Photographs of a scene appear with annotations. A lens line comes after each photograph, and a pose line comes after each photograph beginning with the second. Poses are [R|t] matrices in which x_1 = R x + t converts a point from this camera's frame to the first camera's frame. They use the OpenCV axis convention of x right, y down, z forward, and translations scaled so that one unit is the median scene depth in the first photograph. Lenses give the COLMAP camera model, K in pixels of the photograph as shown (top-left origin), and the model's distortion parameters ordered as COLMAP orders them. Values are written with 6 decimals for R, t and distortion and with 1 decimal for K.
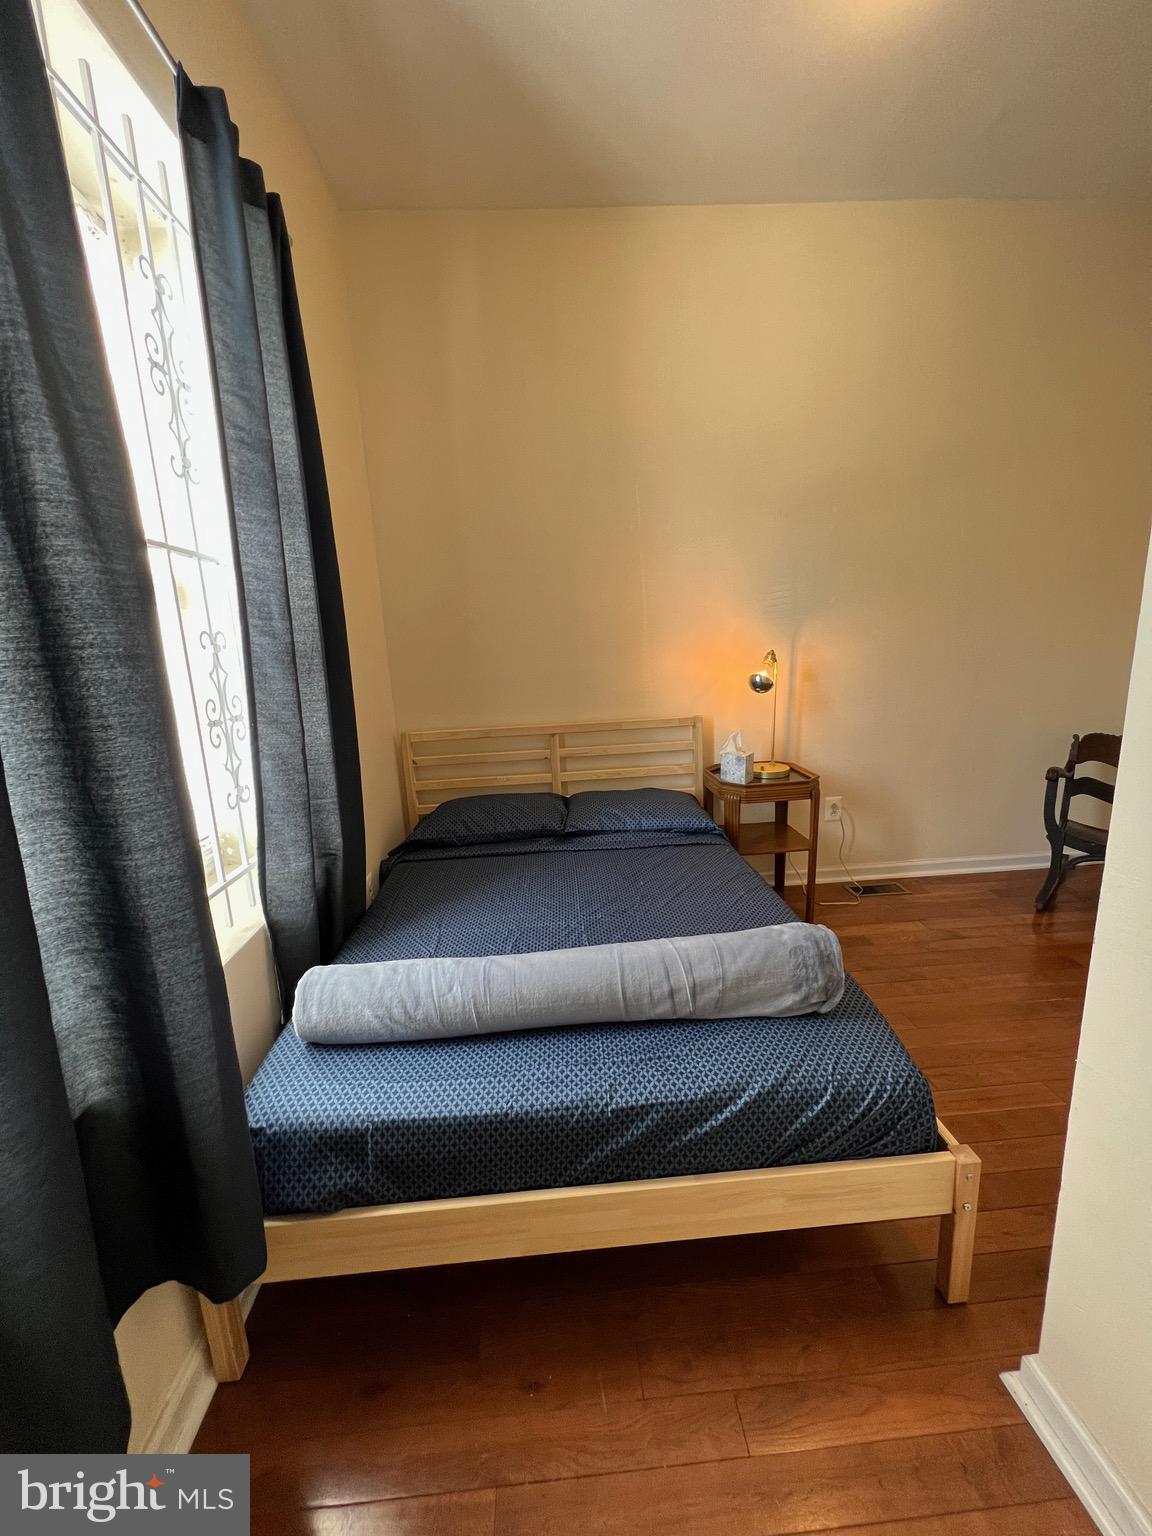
lens RADIAL K [[609.1, 0, 578.8], [0, 609.1, 765.8], [0, 0, 1]] dist [-0.004035, 0.000301]
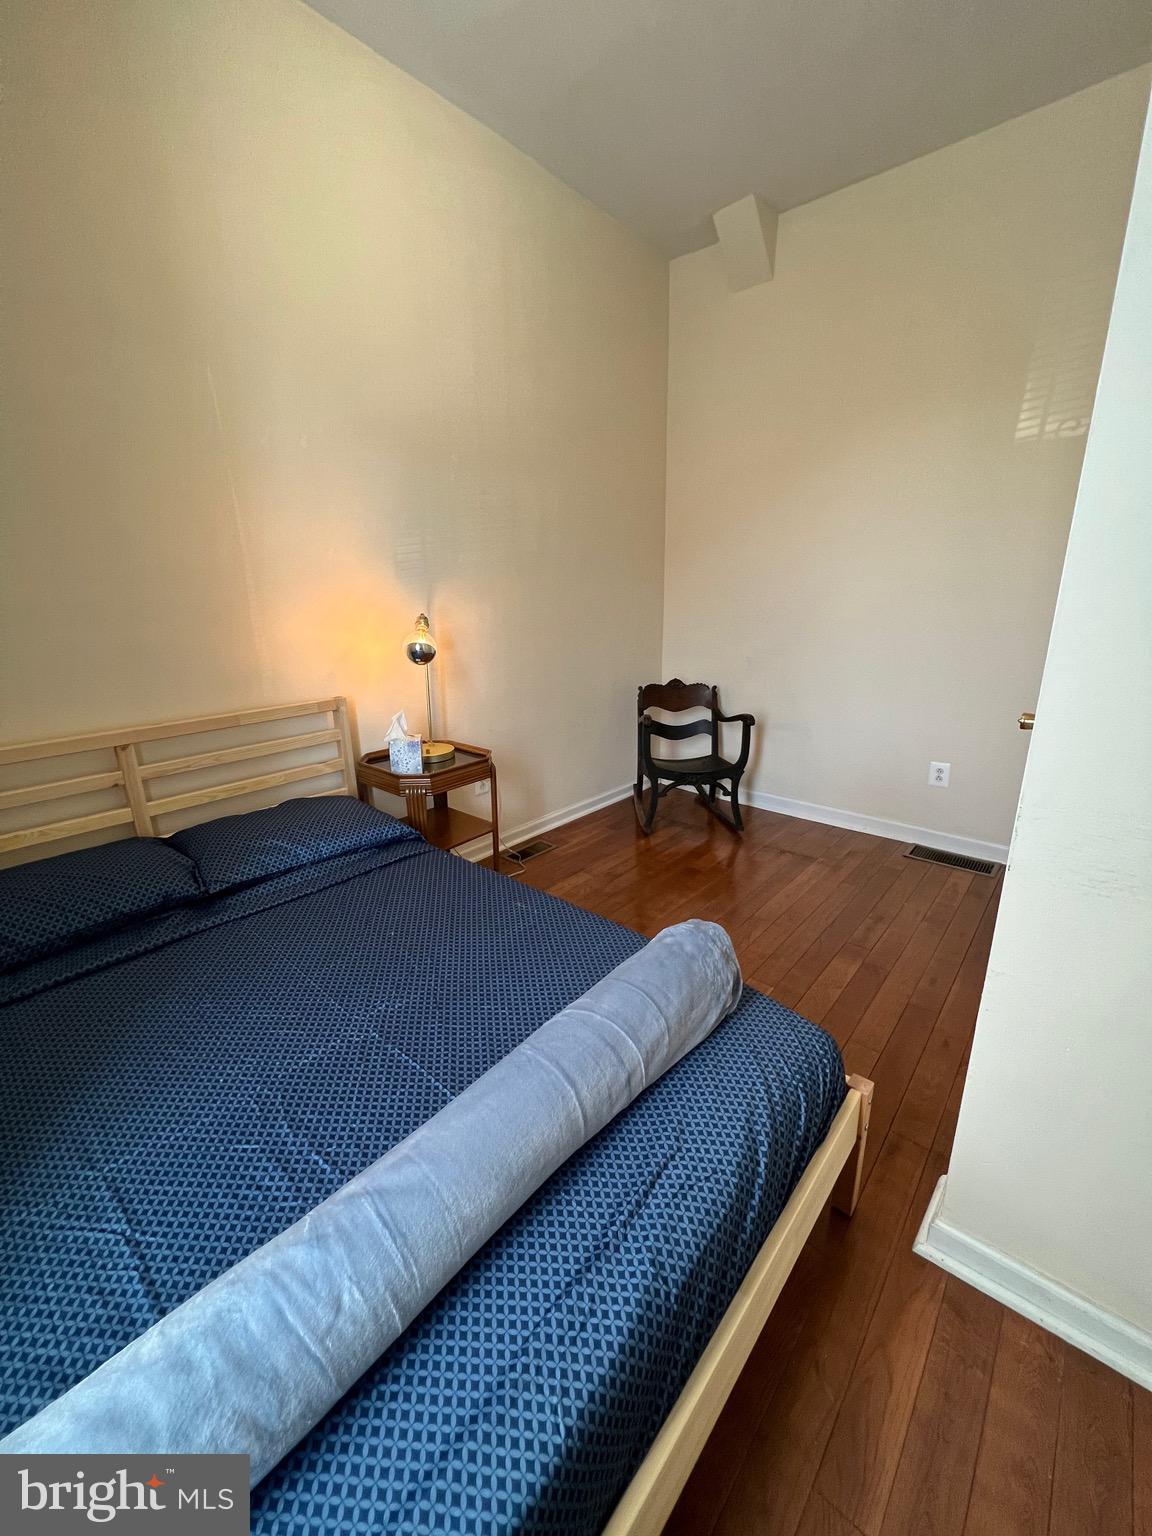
lens RADIAL K [[609.1, 0, 574.7], [0, 609.1, 766.6], [0, 0, 1]] dist [-0.004035, 0.000301]
pose [[0.704935, -0.163531, 0.690162, -0.157914], [0.126602, 0.986442, 0.104421, -0.039549], [-0.697881, 0.013766, 0.716081, 0.238278]]
